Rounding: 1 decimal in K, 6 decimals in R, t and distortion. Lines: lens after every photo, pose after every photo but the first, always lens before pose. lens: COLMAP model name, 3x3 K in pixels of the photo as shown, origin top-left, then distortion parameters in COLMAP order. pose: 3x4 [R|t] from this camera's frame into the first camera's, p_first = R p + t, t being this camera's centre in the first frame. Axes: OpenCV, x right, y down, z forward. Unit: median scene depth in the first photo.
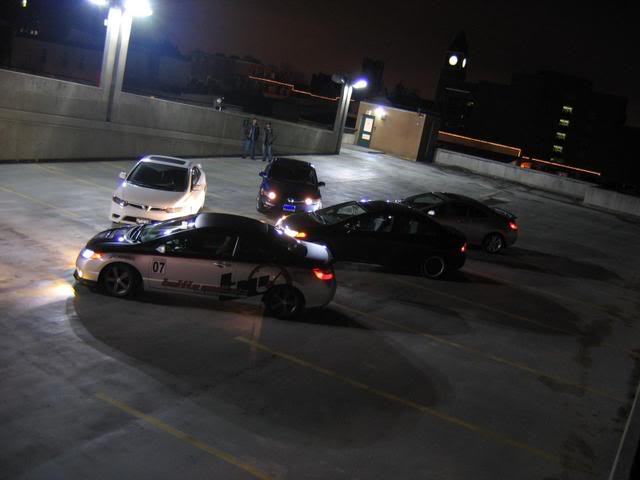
lens RADIAL K [[709.8, 0, 321.9], [0, 709.8, 239.7], [0, 0, 1]] dist [-0.115700, 0.000000]
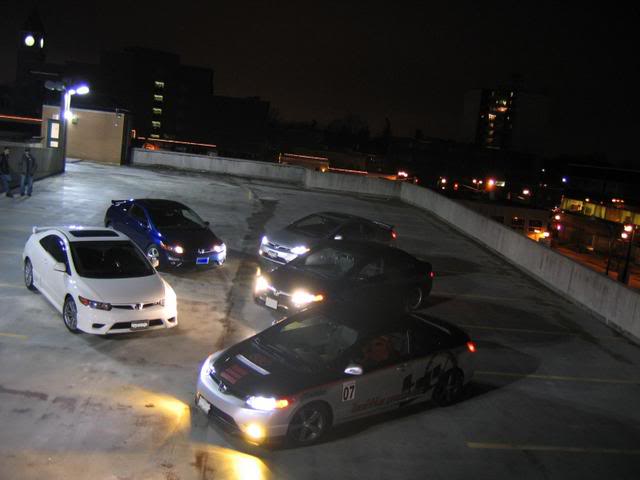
lens RADIAL K [[709.8, 0, 324.4], [0, 709.8, 243.6], [0, 0, 1]] dist [-0.115700, 0.000000]
pose [[0.817239, -0.175716, 0.548857, -0.205447], [0.151210, 0.984396, 0.090005, -0.062820], [-0.556108, 0.009437, 0.831056, 0.109179]]
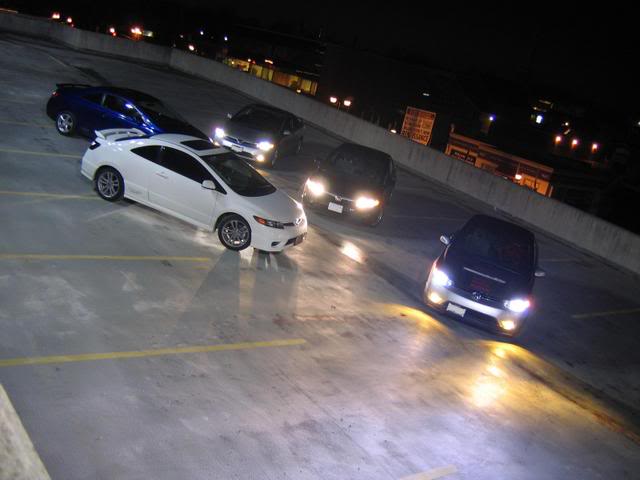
lens RADIAL K [[709.8, 0, 319.8], [0, 709.8, 239.2], [0, 0, 1]] dist [-0.115700, 0.000000]
pose [[0.427536, -0.320917, 0.845119, -0.396040], [0.023362, 0.938477, 0.344550, -0.130661], [-0.903697, -0.127563, 0.408730, 0.267465]]
